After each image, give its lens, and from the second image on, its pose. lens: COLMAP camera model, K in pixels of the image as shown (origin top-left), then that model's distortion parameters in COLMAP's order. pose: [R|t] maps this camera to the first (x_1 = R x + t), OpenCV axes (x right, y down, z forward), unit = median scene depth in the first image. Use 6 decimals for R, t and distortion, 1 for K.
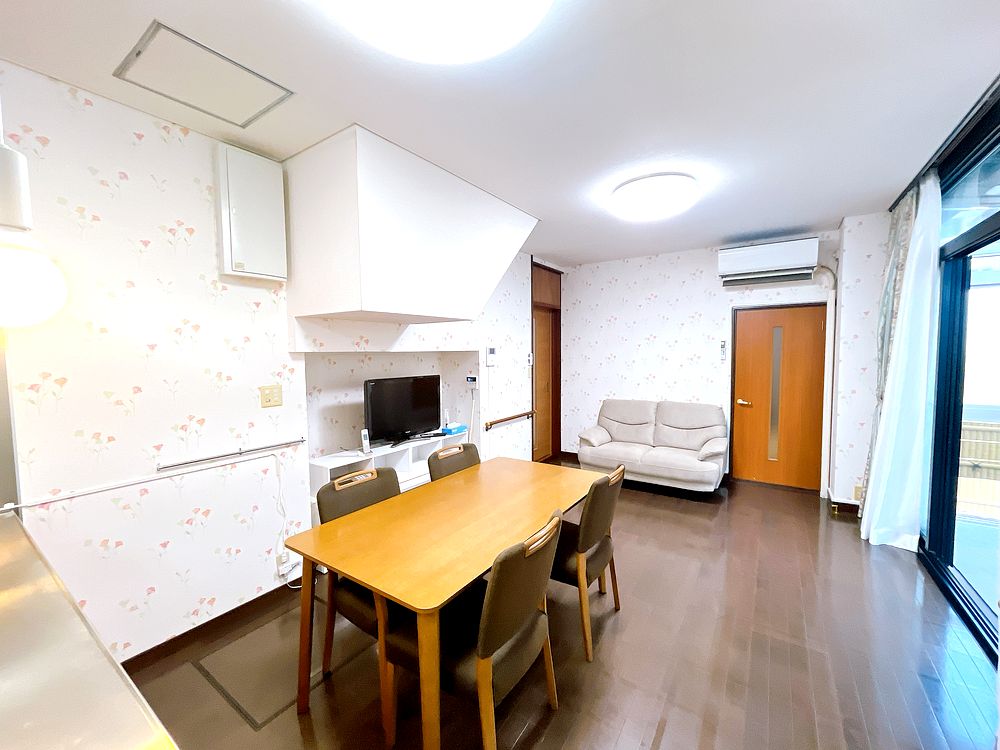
lens RADIAL K [[405.7, 0, 495.3], [0, 405.7, 375.1], [0, 0, 1]] dist [-0.009139, -0.000169]
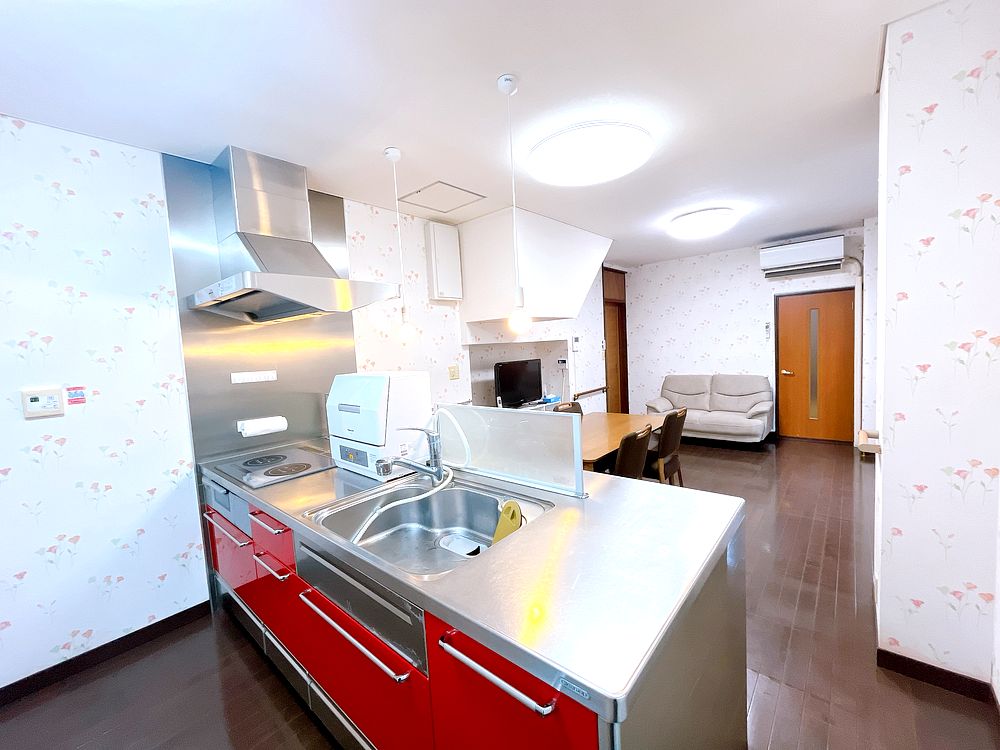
lens RADIAL K [[405.7, 0, 495.3], [0, 405.7, 375.1], [0, 0, 1]] dist [-0.009139, -0.000169]
pose [[0.991977, -0.036238, -0.121113, -0.116841], [0.038431, 0.999136, 0.015824, 0.024921], [0.120435, -0.020351, 0.992513, -0.338777]]
